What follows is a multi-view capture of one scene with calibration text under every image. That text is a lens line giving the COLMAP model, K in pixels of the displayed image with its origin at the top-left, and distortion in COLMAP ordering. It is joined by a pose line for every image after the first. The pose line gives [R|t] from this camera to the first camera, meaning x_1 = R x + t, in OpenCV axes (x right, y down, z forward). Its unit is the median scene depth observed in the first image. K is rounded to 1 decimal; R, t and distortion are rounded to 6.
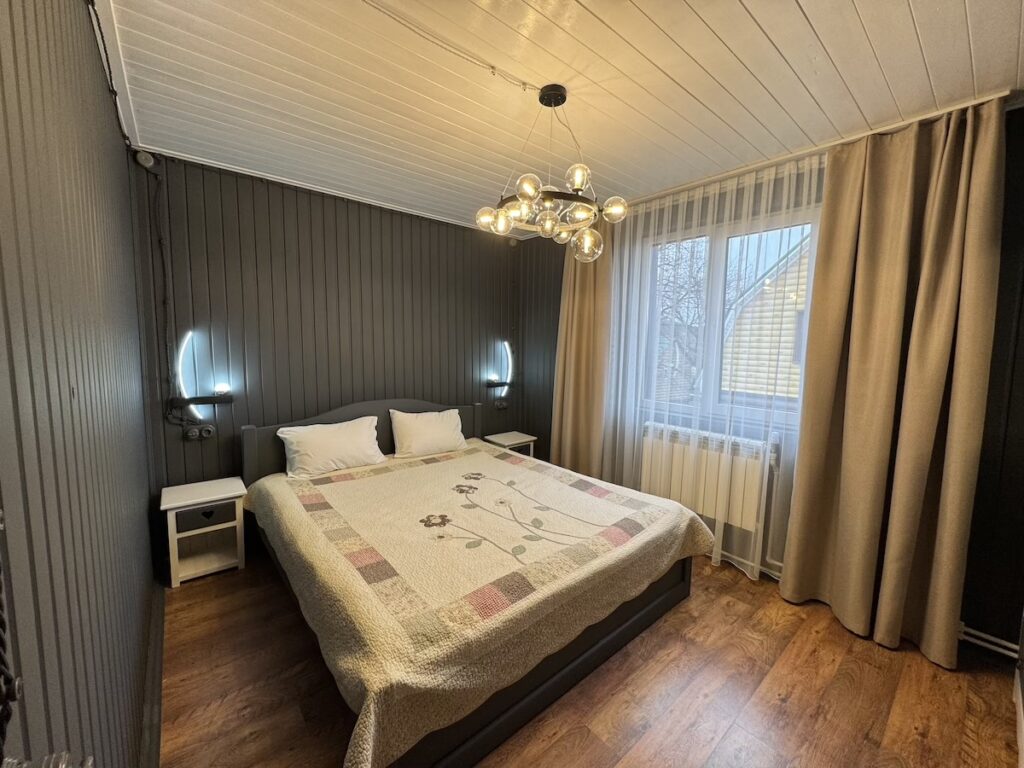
lens RADIAL K [[408.4, 0, 512.0], [0, 408.4, 384.0], [0, 0, 1]] dist [-0.000053, -0.000620]
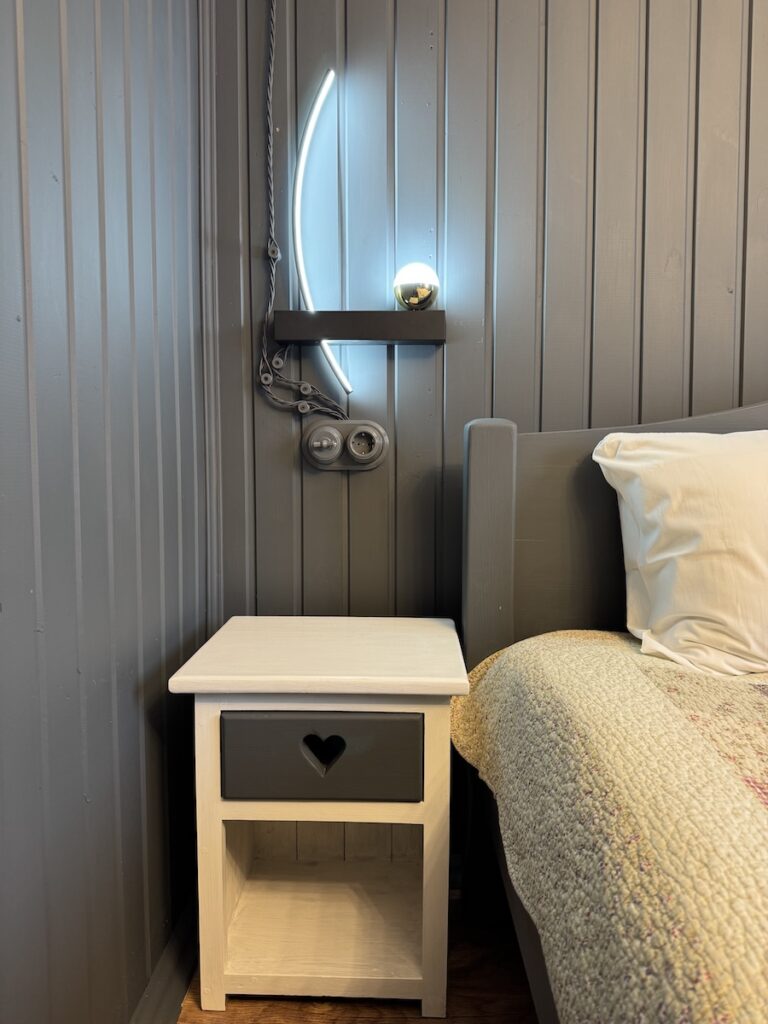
lens RADIAL K [[713.3, 0, 384.0], [0, 713.3, 512.0], [0, 0, 1]] dist [0.064686, -0.094213]
pose [[0.750516, 0.036973, -0.659817, -0.424062], [-0.054133, 0.998518, -0.005623, 0.172845], [0.658632, 0.039938, 0.751405, 0.663051]]
